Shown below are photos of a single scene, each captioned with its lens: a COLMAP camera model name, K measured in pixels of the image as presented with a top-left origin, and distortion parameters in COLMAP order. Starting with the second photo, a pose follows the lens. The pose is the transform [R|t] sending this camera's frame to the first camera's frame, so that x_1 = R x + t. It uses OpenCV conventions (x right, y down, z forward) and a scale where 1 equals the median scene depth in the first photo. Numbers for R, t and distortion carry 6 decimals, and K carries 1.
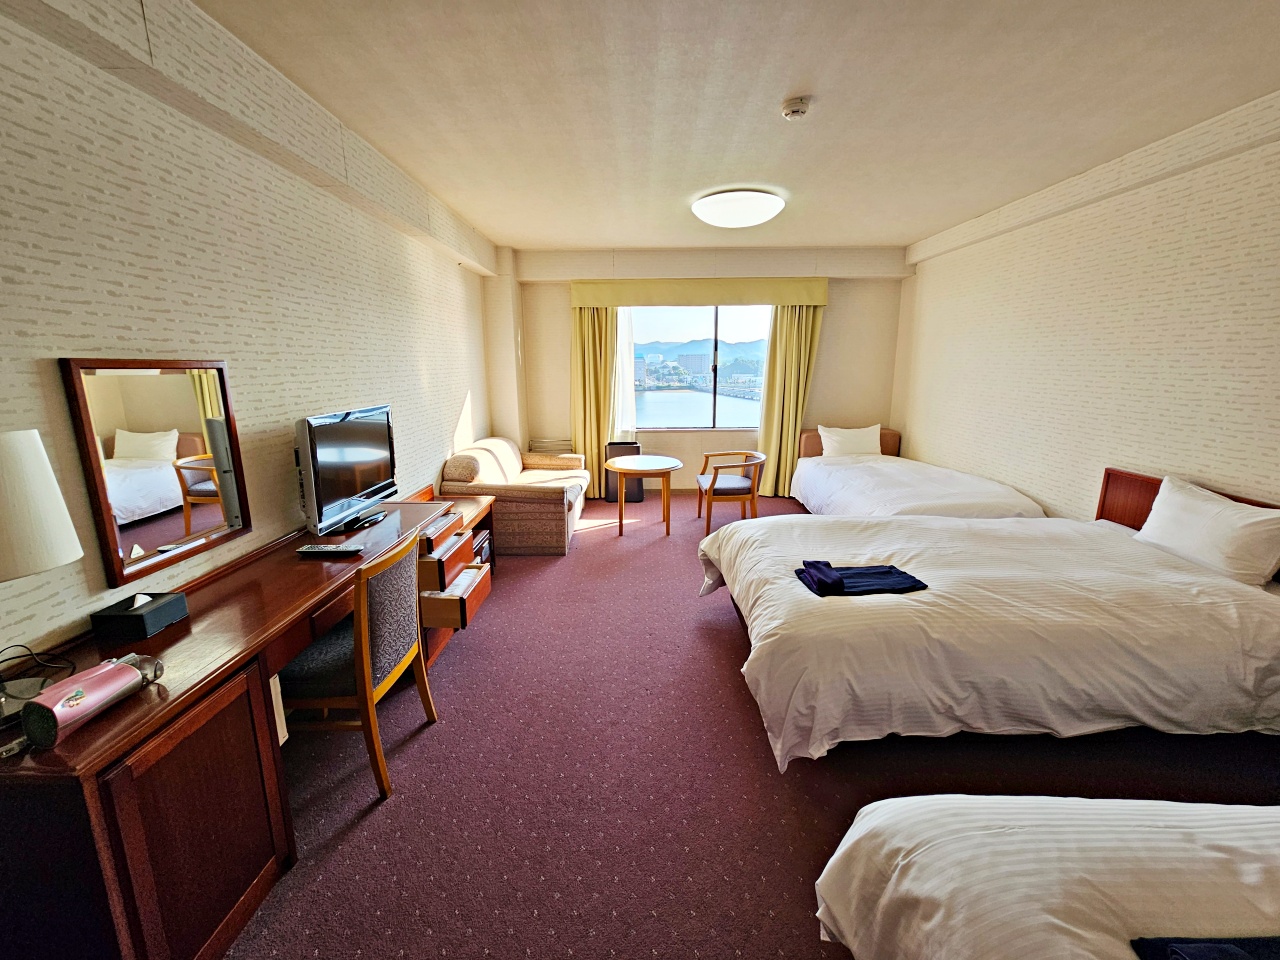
lens RADIAL K [[520.7, 0, 640.0], [0, 520.7, 480.0], [0, 0, 1]] dist [-0.006816, -0.000172]
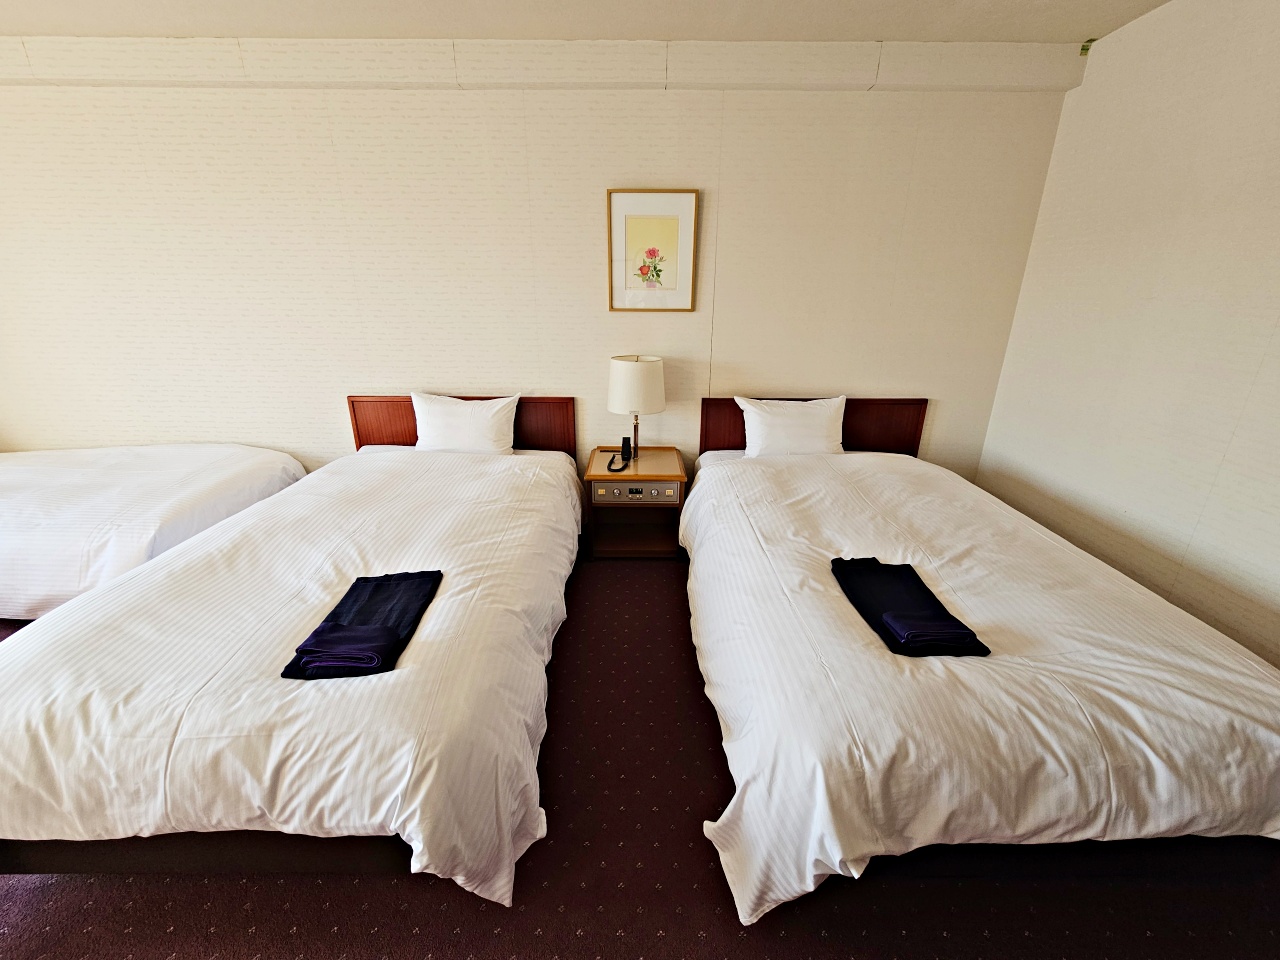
lens RADIAL K [[520.7, 0, 640.0], [0, 520.7, 480.0], [0, 0, 1]] dist [-0.006816, -0.000172]
pose [[-0.001129, -0.334826, 0.942279, -0.132975], [0.212751, 0.920627, 0.327387, -0.101875], [-0.977106, 0.200840, 0.070195, 0.486778]]
